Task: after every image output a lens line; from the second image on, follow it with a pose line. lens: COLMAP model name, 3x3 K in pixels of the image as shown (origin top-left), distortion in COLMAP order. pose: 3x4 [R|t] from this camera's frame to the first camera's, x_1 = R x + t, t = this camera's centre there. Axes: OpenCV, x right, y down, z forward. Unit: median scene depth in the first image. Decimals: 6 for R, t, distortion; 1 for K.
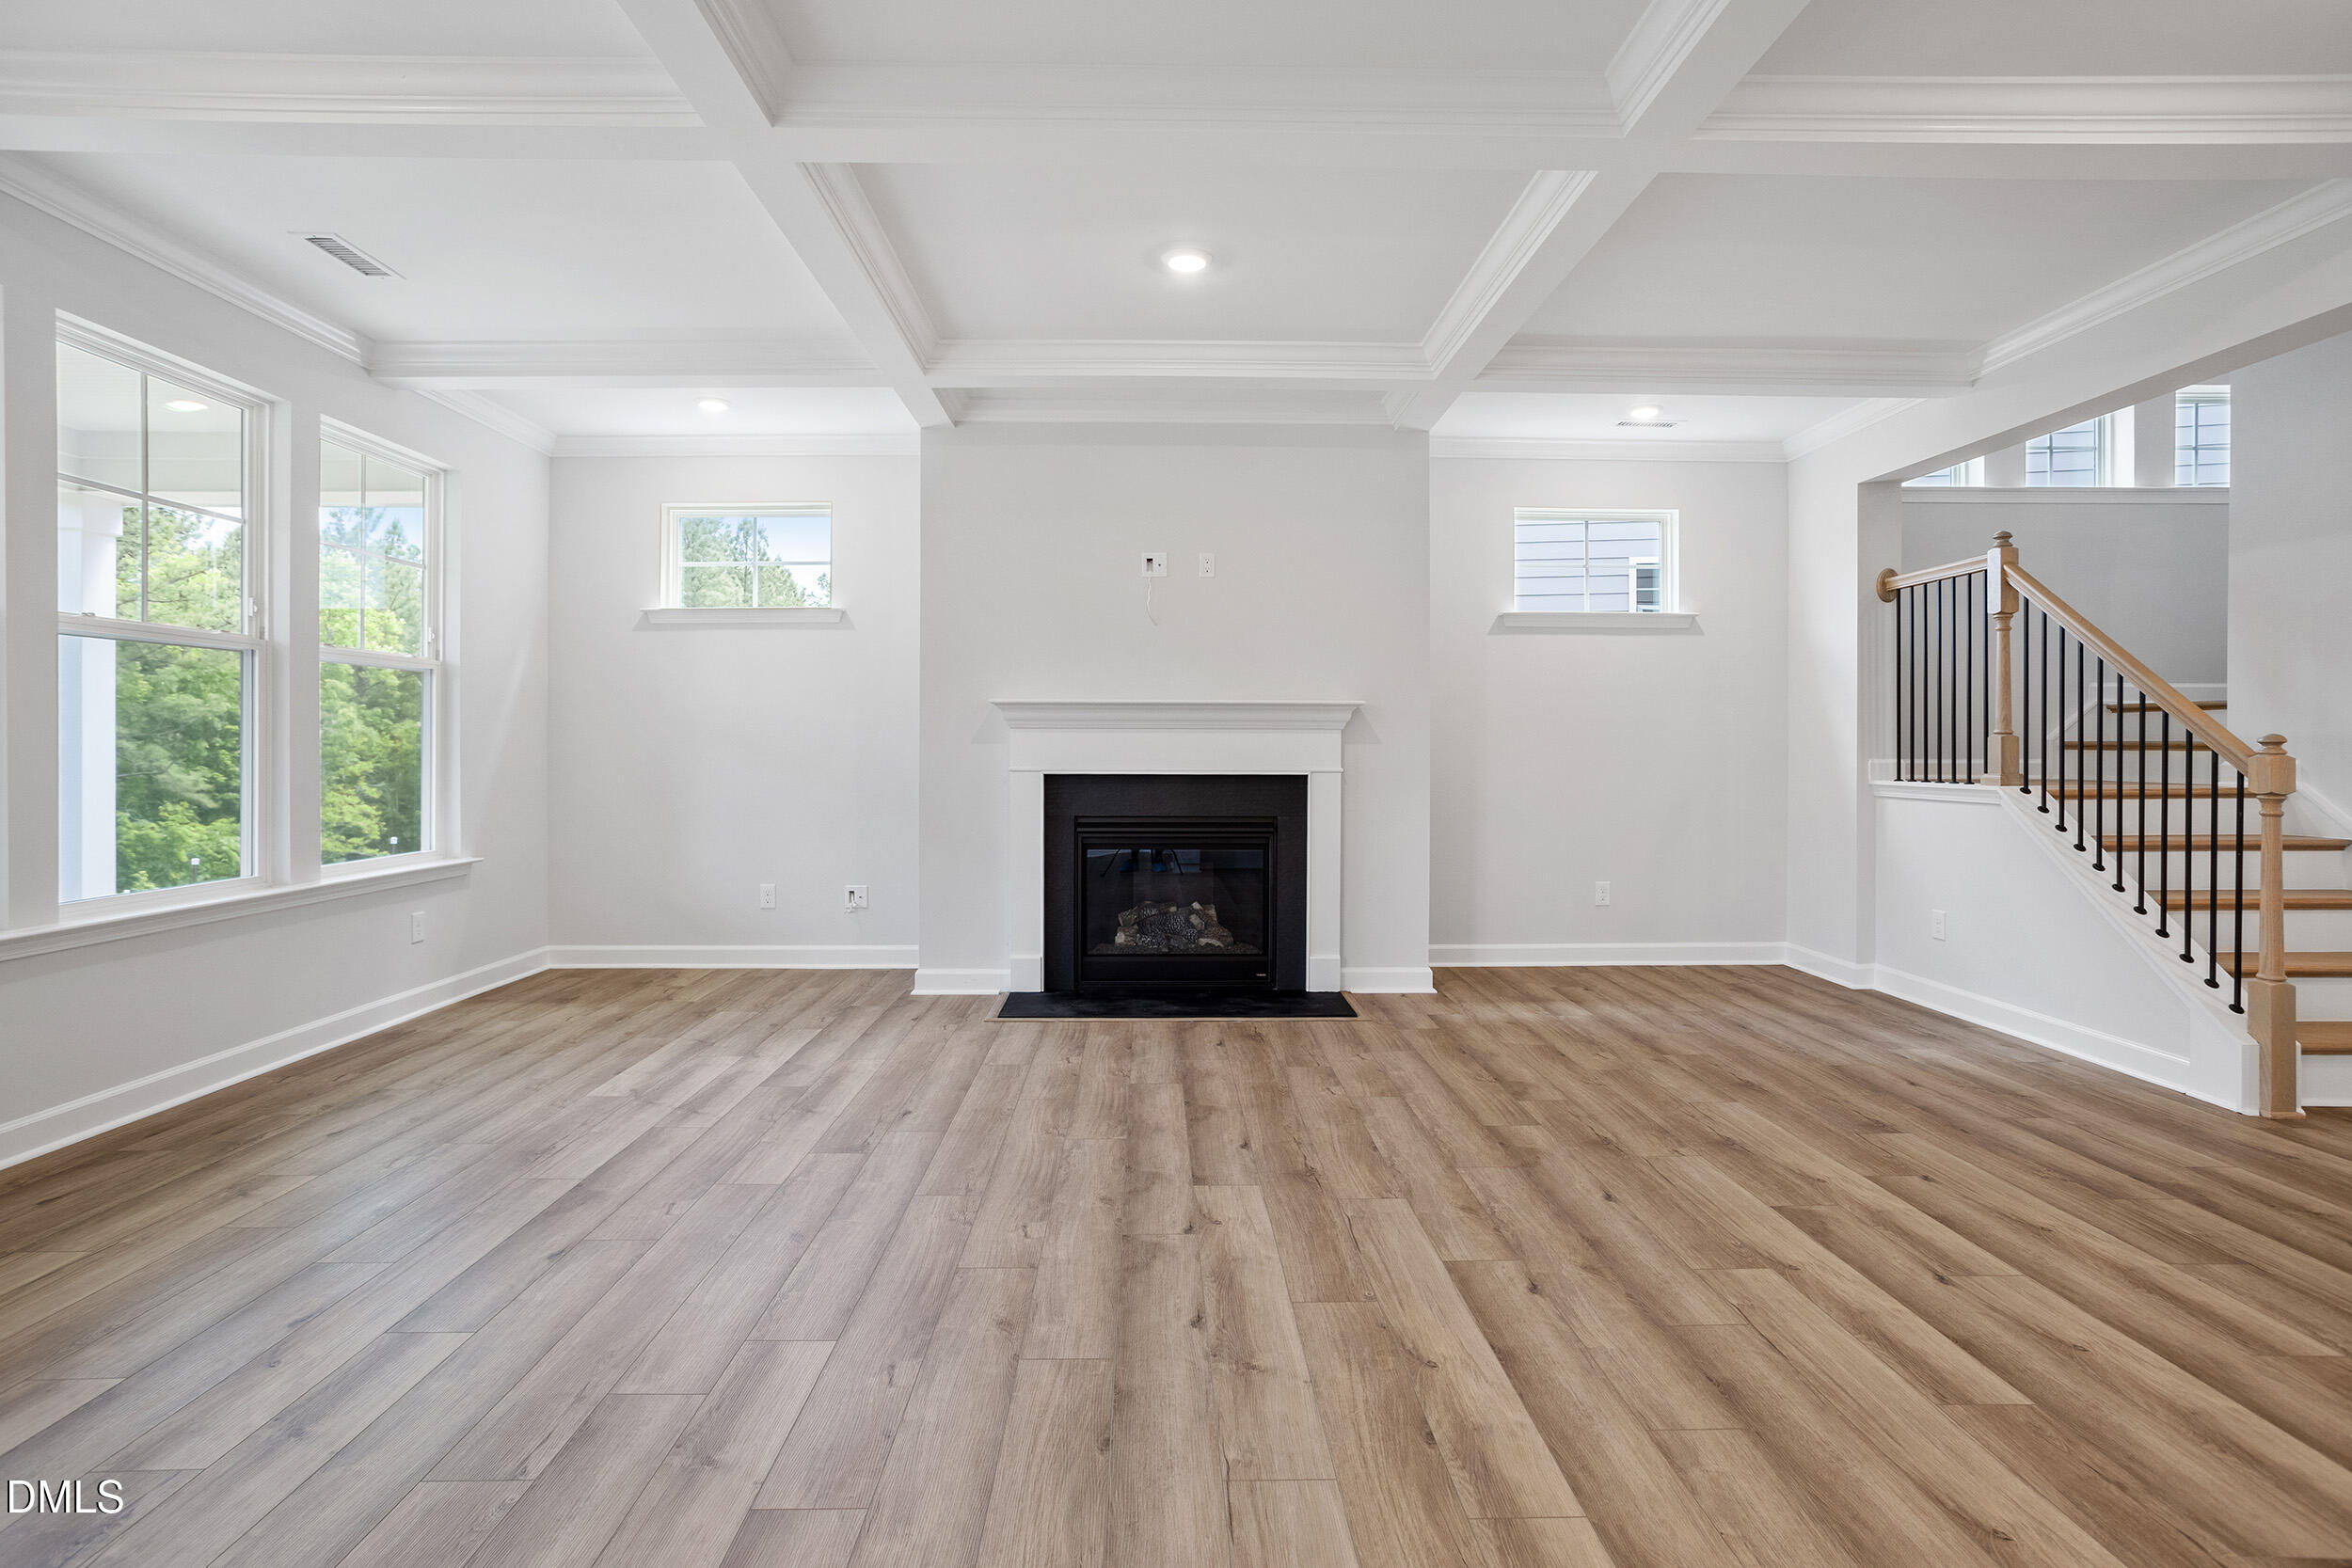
lens RADIAL K [[1143.8, 0, 1172.5], [0, 1143.8, 760.8], [0, 0, 1]] dist [-0.045597, 0.025685]
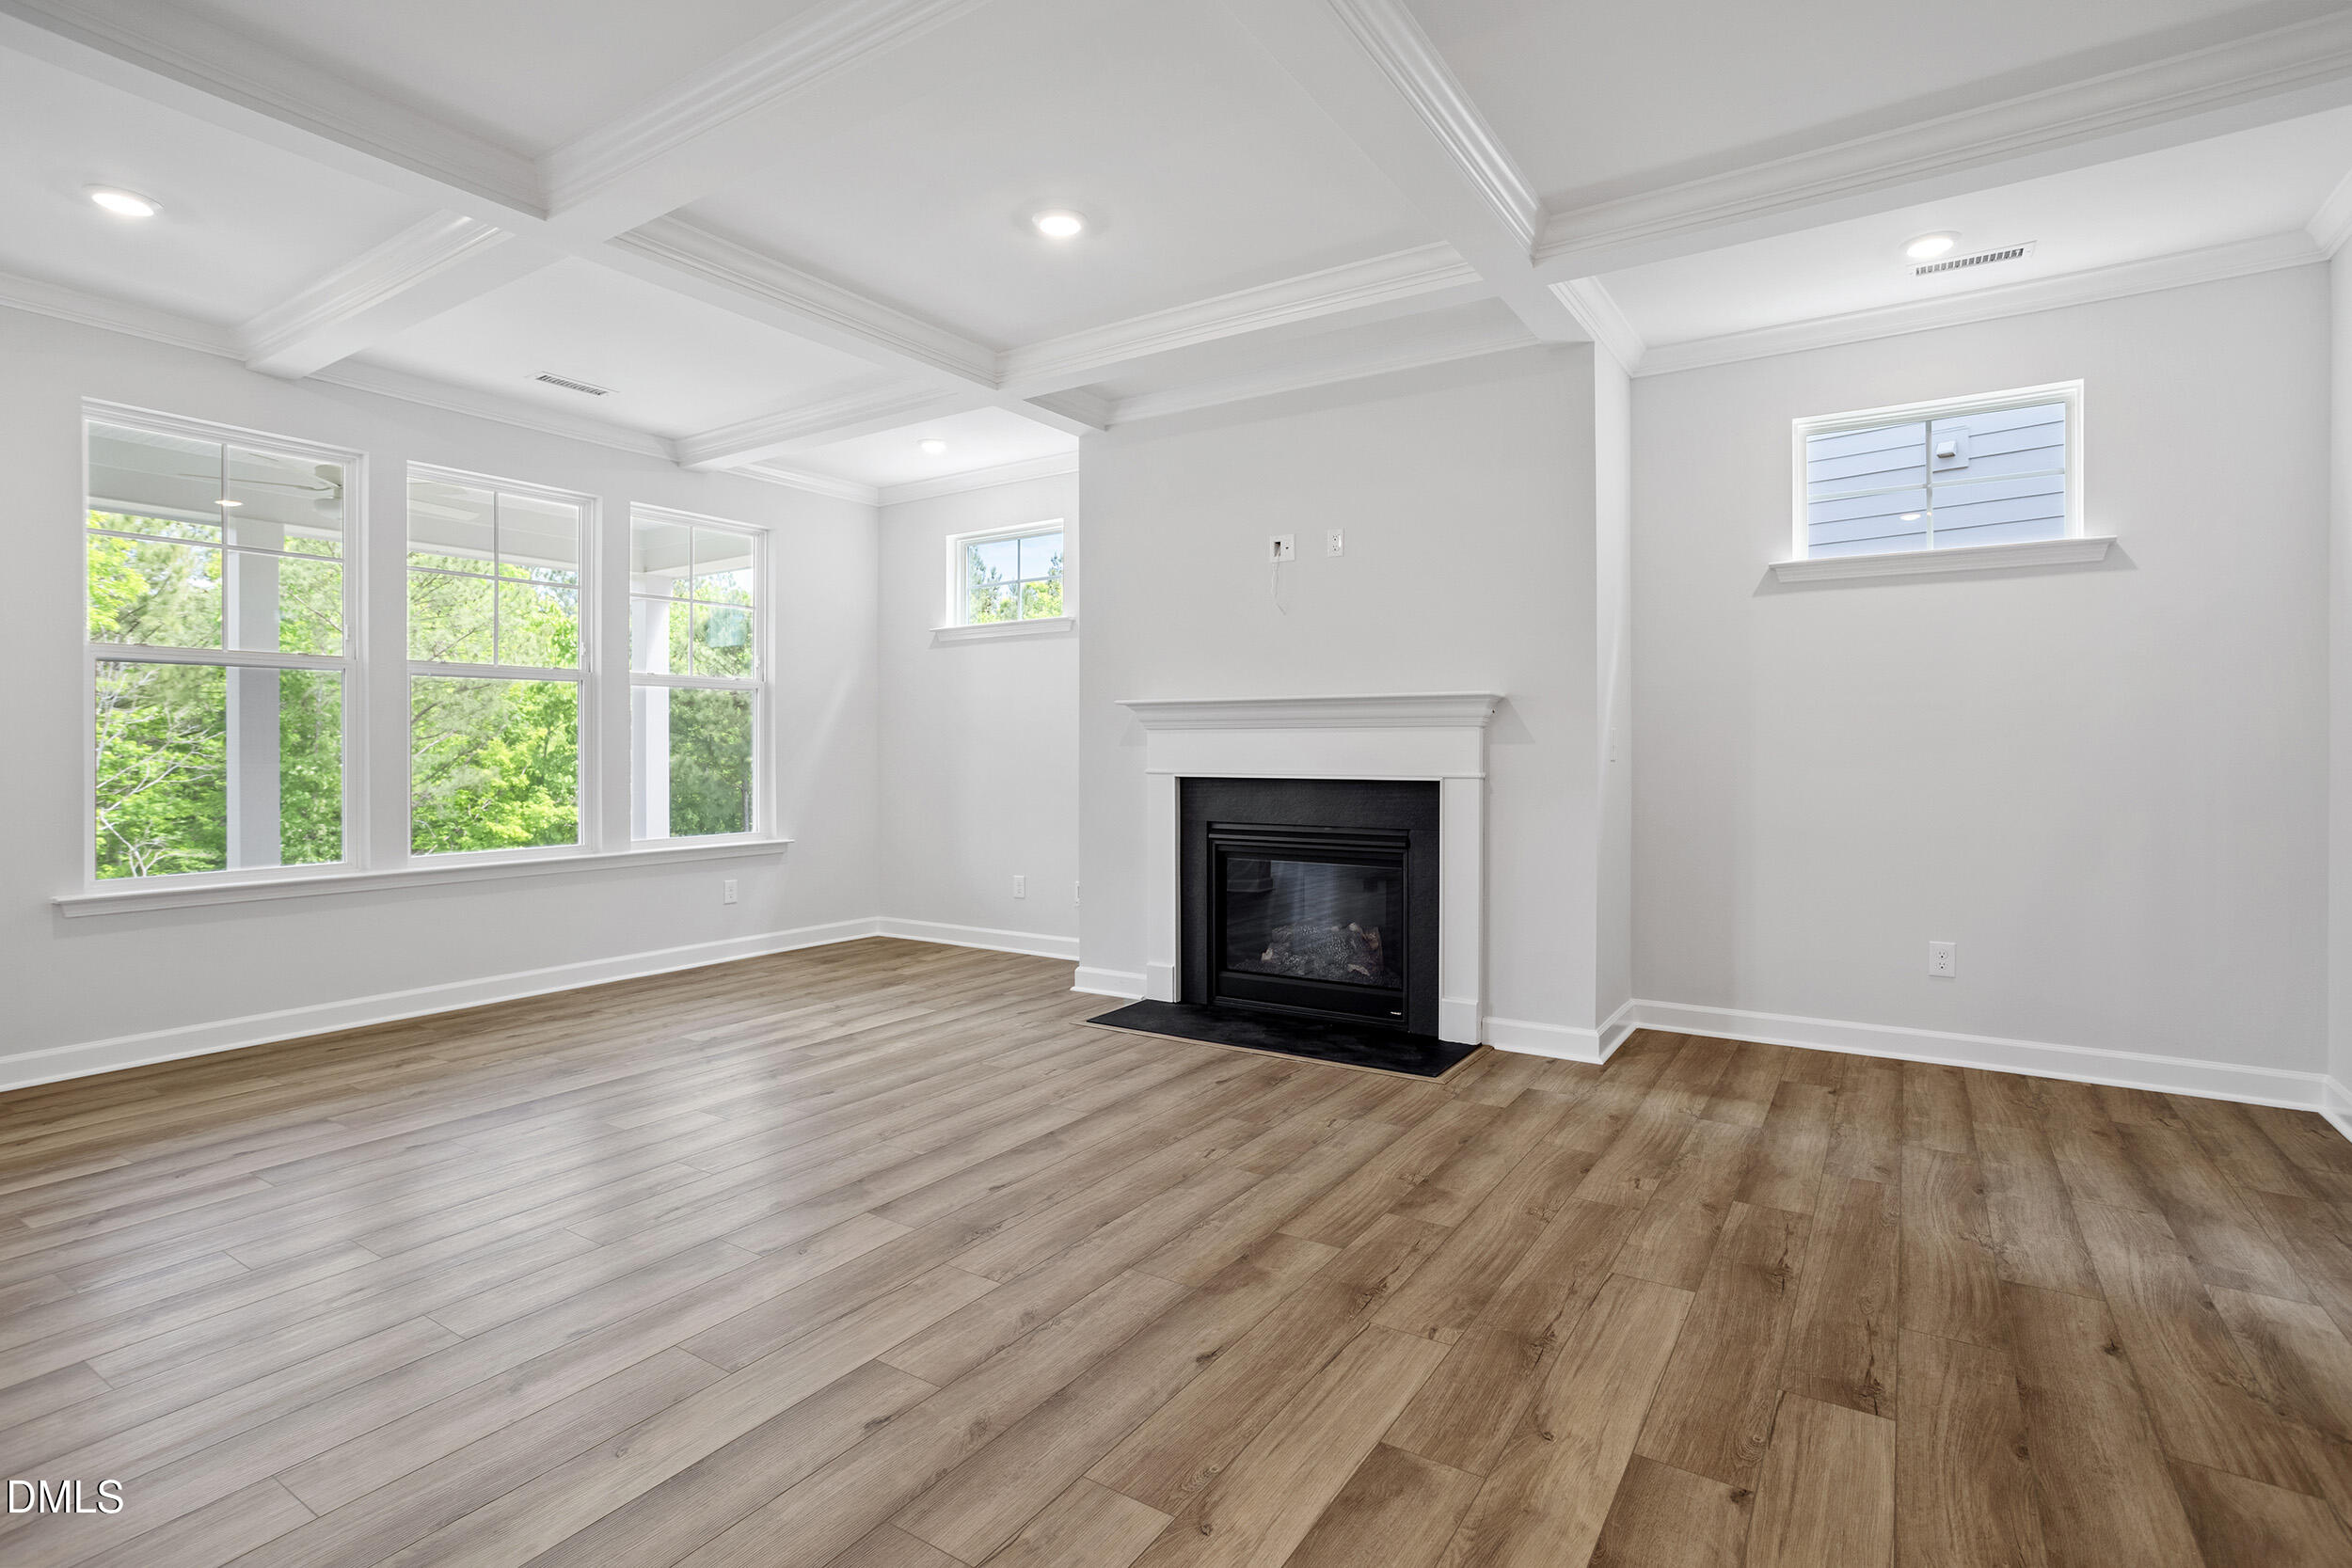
lens RADIAL K [[1143.8, 0, 1182.8], [0, 1143.8, 745.1], [0, 0, 1]] dist [-0.045597, 0.025685]
pose [[0.828214, -0.004770, -0.560391, 0.622997], [-0.003827, 0.999892, -0.014168, -0.001068], [0.560399, 0.013878, 0.828107, 0.297958]]
